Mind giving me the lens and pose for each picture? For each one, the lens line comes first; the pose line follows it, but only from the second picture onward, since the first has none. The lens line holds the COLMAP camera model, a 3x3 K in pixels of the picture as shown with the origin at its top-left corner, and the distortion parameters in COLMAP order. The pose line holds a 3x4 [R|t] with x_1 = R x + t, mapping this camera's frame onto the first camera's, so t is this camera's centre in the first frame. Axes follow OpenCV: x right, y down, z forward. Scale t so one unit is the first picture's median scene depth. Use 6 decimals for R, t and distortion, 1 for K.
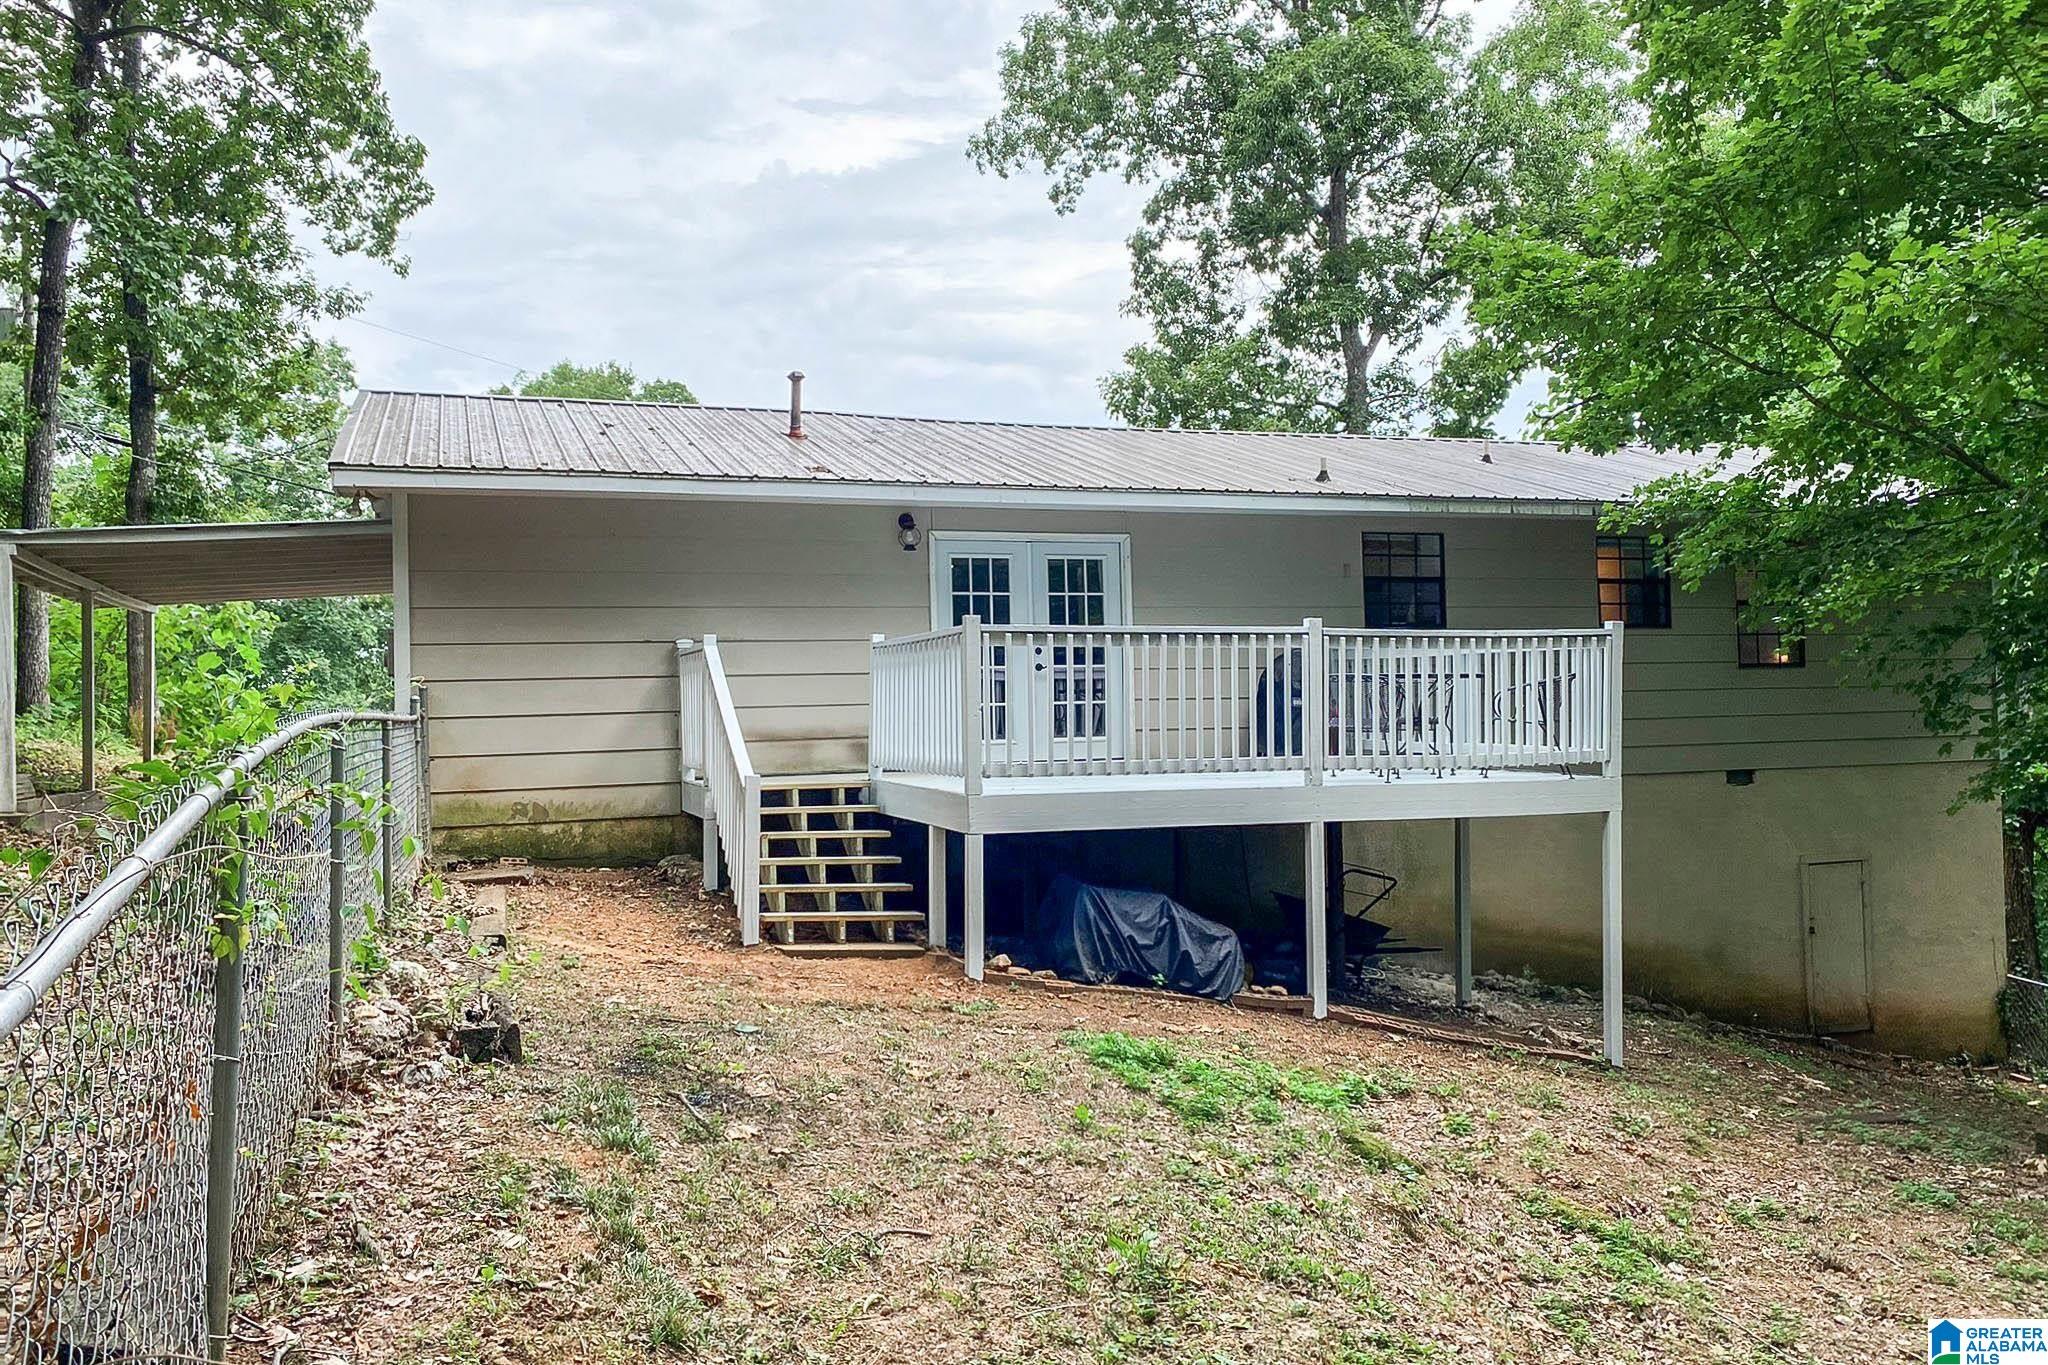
lens RADIAL K [[1555.2, 0, 1024.0], [0, 1555.2, 682.5], [0, 0, 1]] dist [-0.001668, -0.480739]
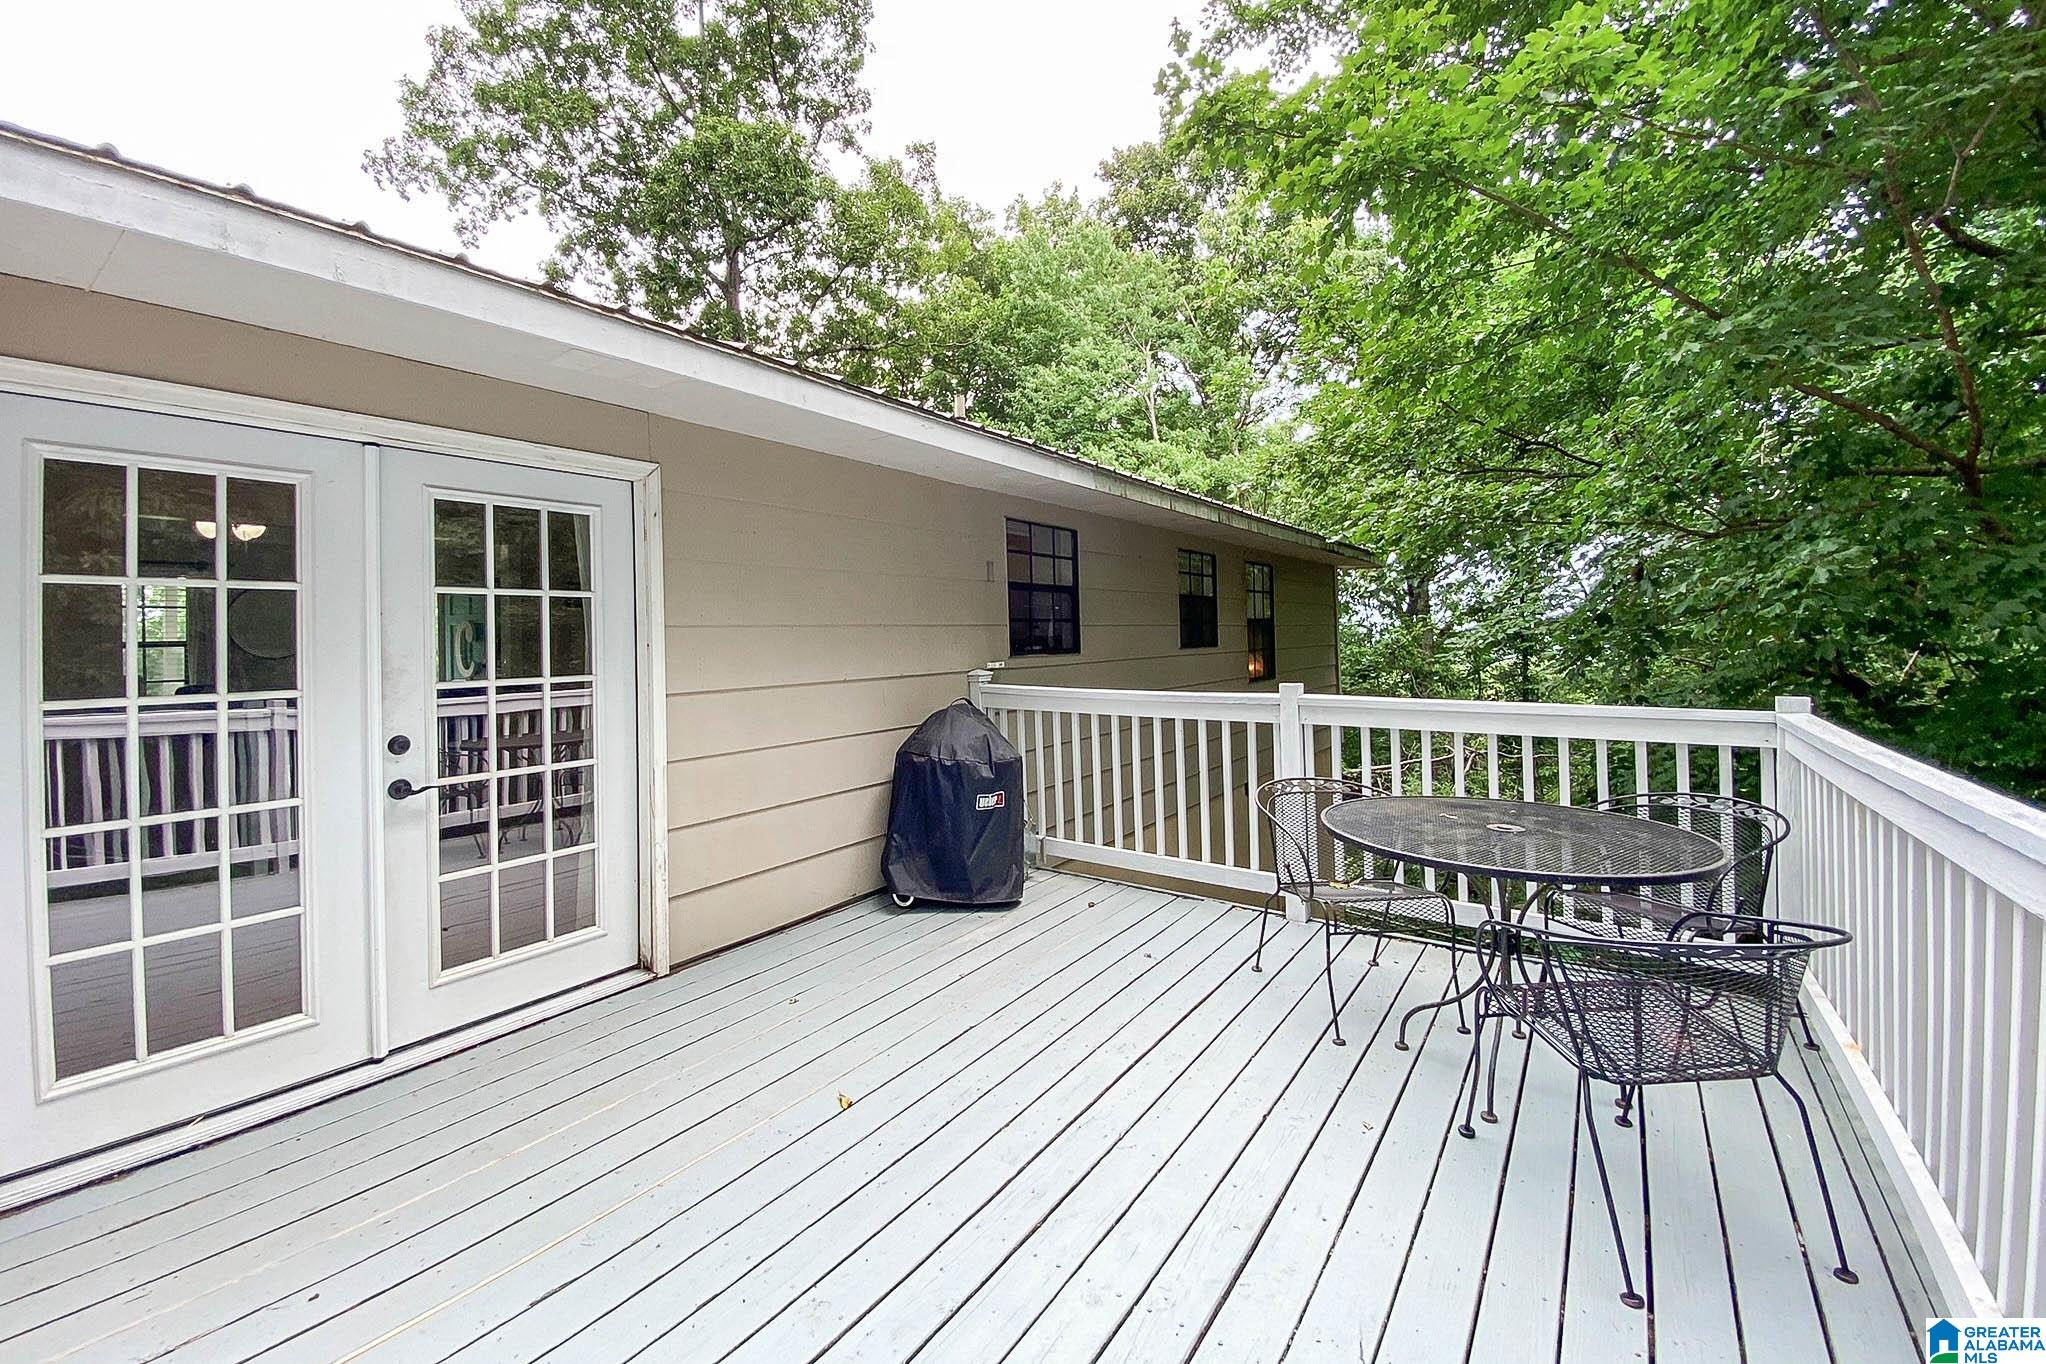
lens RADIAL K [[852.0, 0, 1041.3], [0, 852.0, 636.6], [0, 0, 1]] dist [0.001030, -0.000160]
pose [[0.812549, 0.010423, 0.582799, 0.014867], [-0.008847, 0.999945, -0.005548, -0.045689], [-0.582825, -0.000648, 0.812597, 0.741390]]
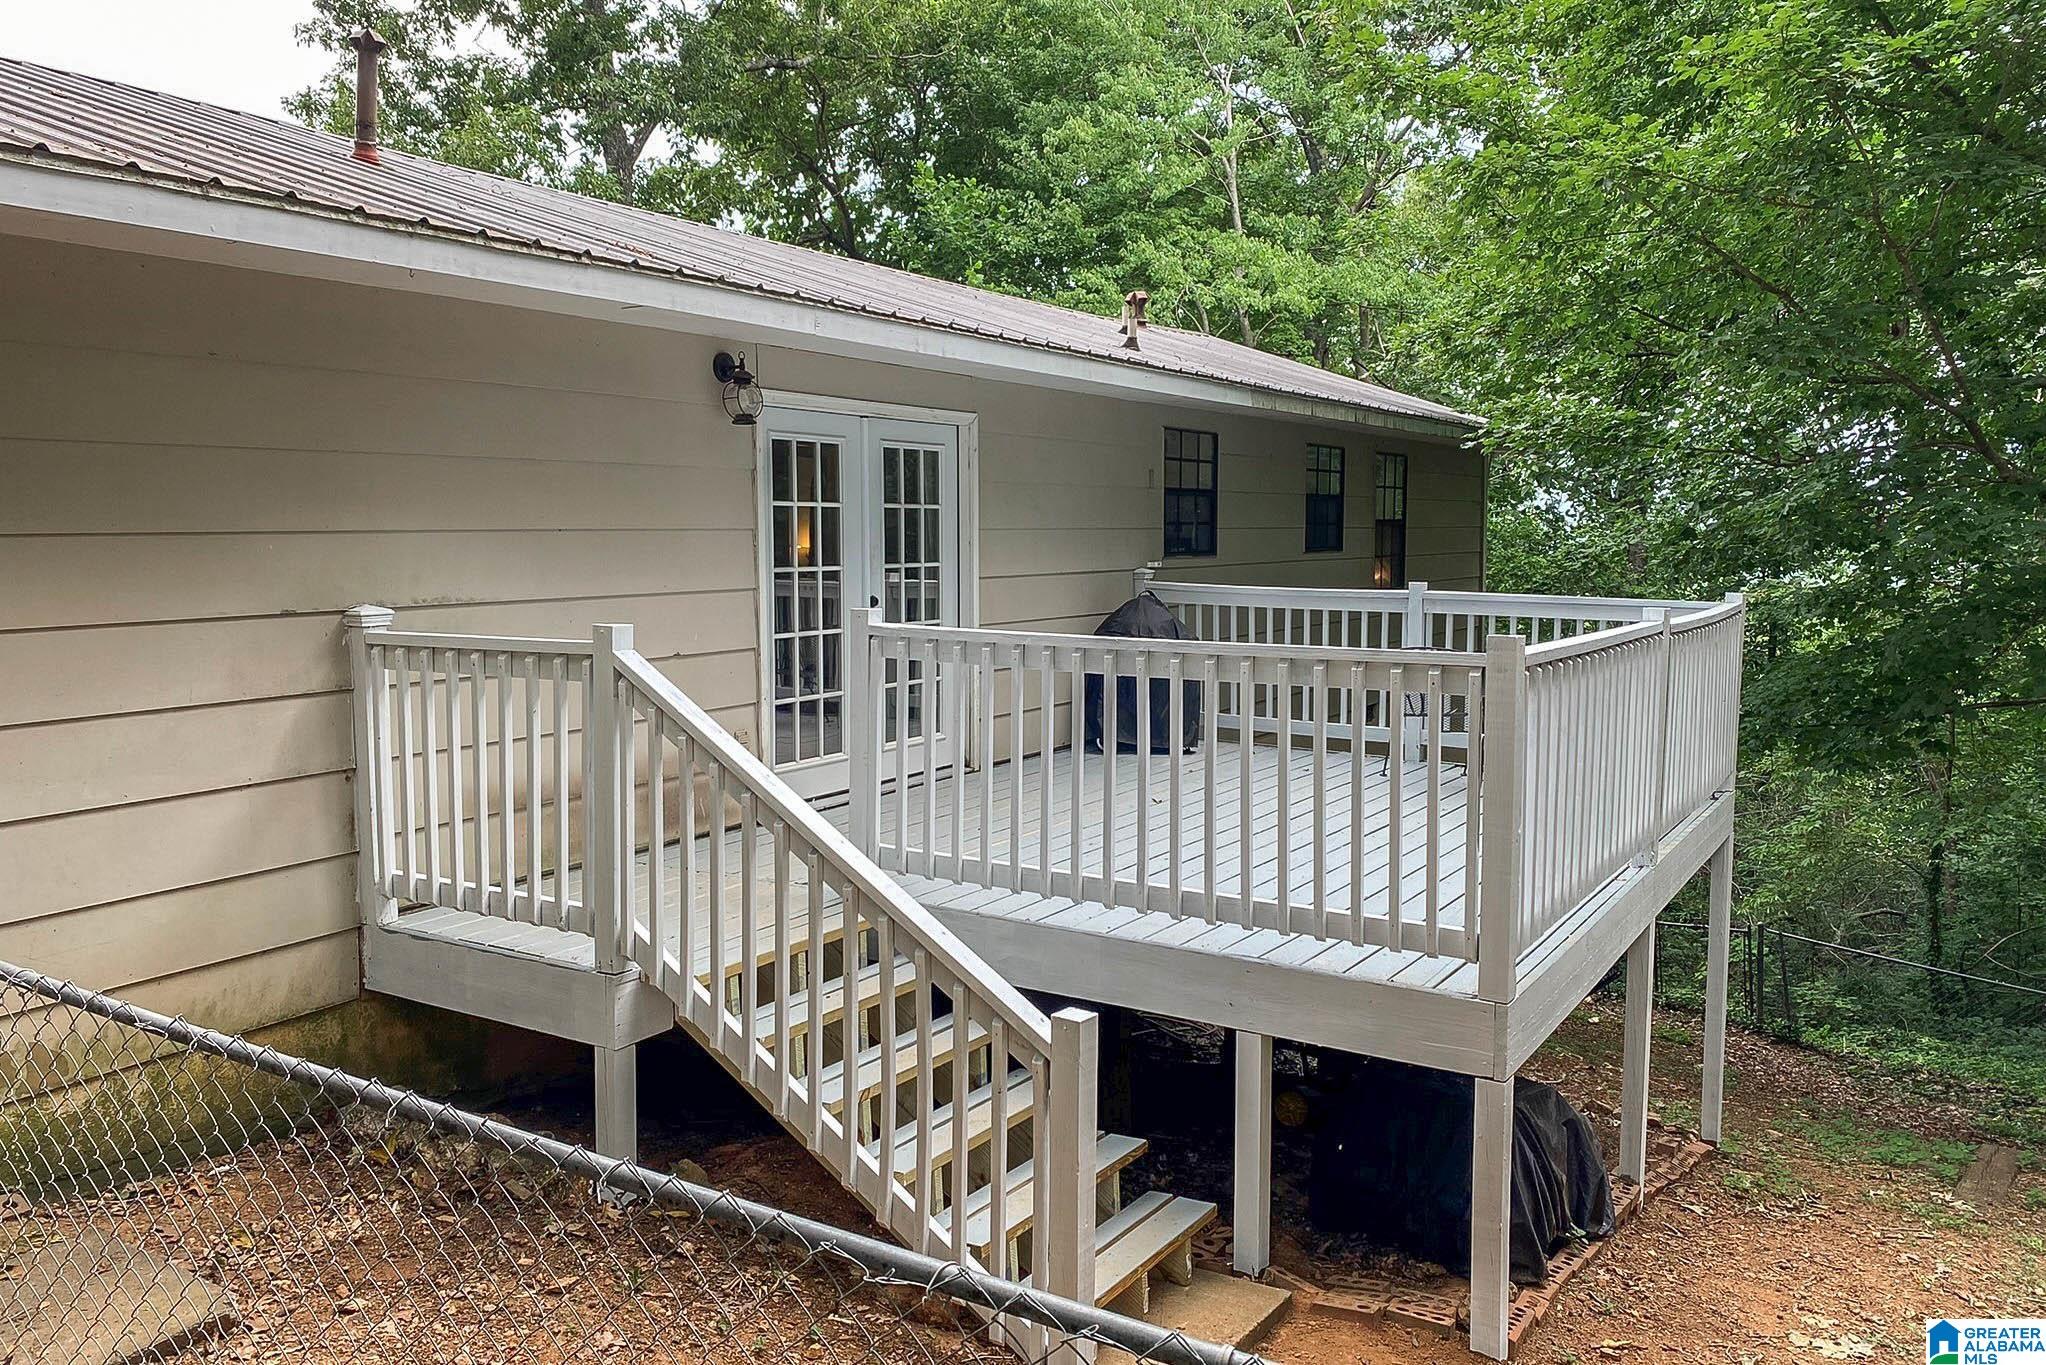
lens RADIAL K [[1559.6, 0, 1069.4], [0, 1559.6, 682.1], [0, 0, 1]] dist [0.054203, -0.149355]
pose [[0.777933, -0.036522, 0.627285, -0.307667], [-0.028109, 0.995287, 0.092808, -0.047363], [-0.627718, -0.089831, 0.773240, 0.480842]]
